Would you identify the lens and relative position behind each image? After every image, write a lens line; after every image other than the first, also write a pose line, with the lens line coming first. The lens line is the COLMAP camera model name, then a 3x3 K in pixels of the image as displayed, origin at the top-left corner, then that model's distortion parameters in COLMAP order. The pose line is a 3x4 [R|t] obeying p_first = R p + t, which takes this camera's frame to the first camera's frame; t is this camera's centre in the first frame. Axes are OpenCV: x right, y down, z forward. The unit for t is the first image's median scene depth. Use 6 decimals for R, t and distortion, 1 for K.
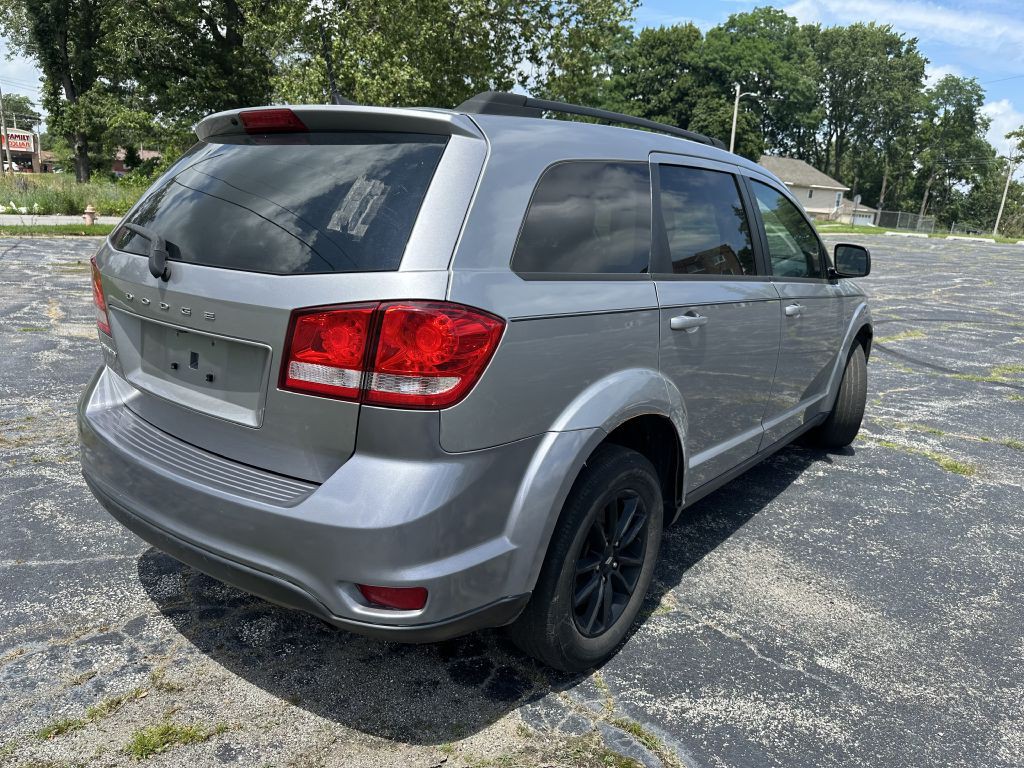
lens RADIAL K [[726.1, 0, 509.4], [0, 726.1, 388.5], [0, 0, 1]] dist [0.002343, -0.010499]
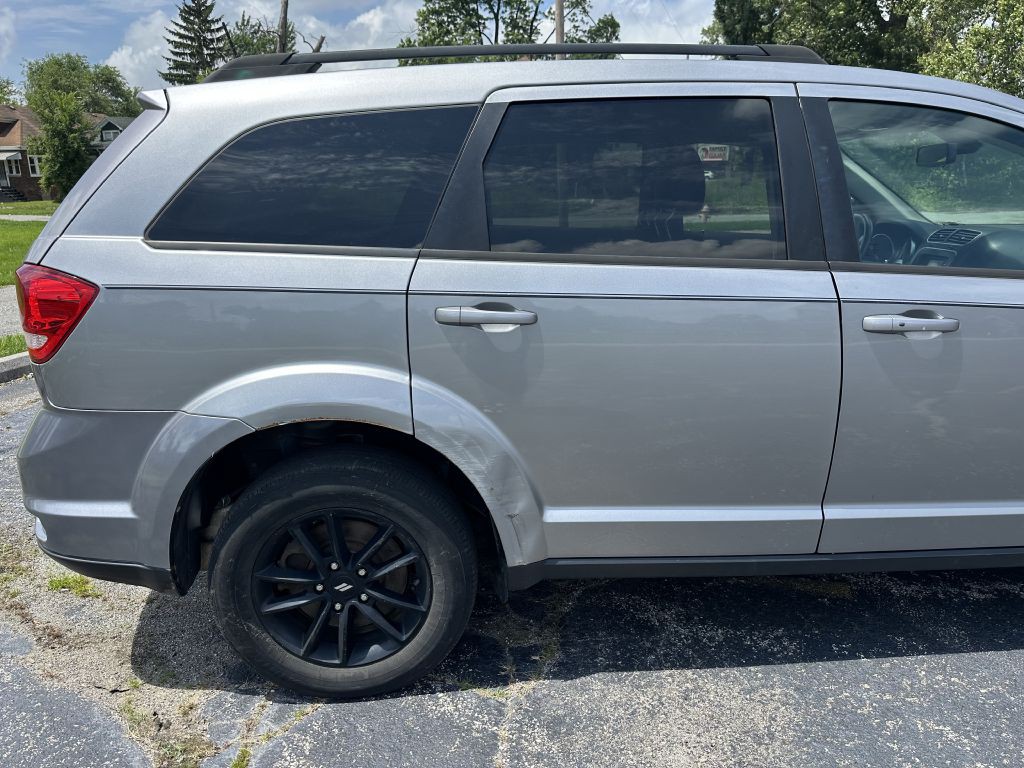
lens RADIAL K [[726.1, 0, 509.4], [0, 726.1, 388.5], [0, 0, 1]] dist [0.002343, -0.010499]
pose [[0.655734, 0.138022, -0.742269, 0.786158], [-0.134762, 0.988757, 0.064805, -0.066255], [0.742868, 0.057535, 0.666961, 0.512083]]
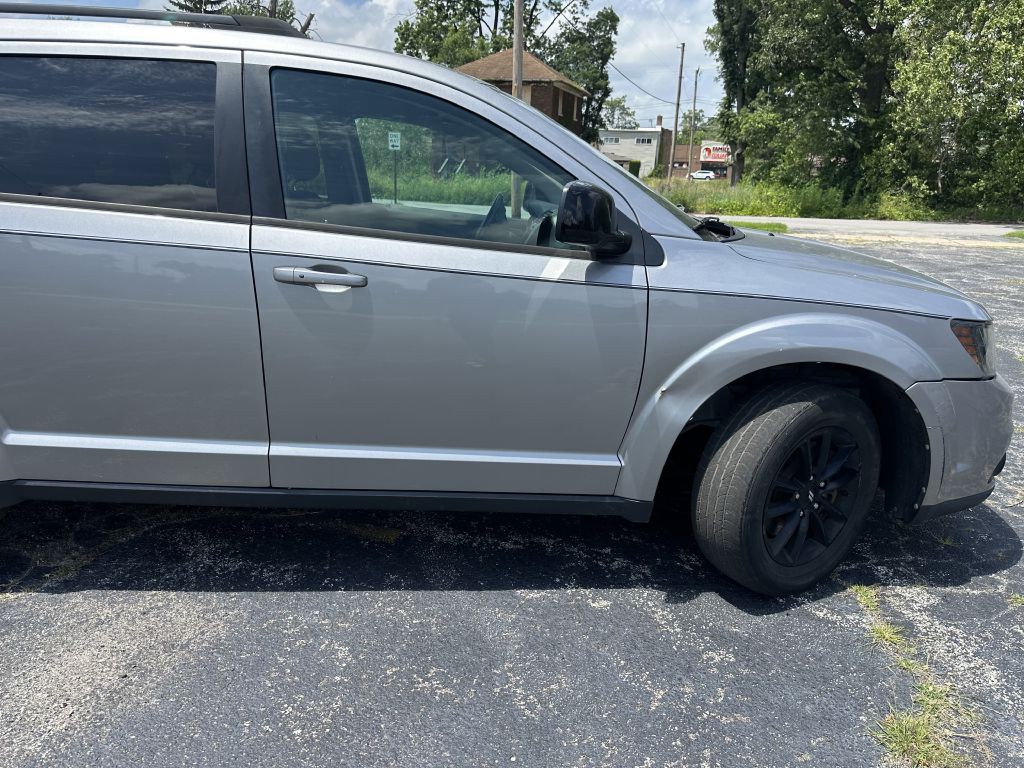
lens RADIAL K [[725.8, 0, 517.2], [0, 725.8, 391.5], [0, 0, 1]] dist [0.001001, -0.009116]
pose [[0.650766, 0.183478, -0.736776, 1.245363], [-0.186171, 0.979301, 0.079436, -0.116824], [0.736101, 0.085472, 0.671454, 0.924248]]
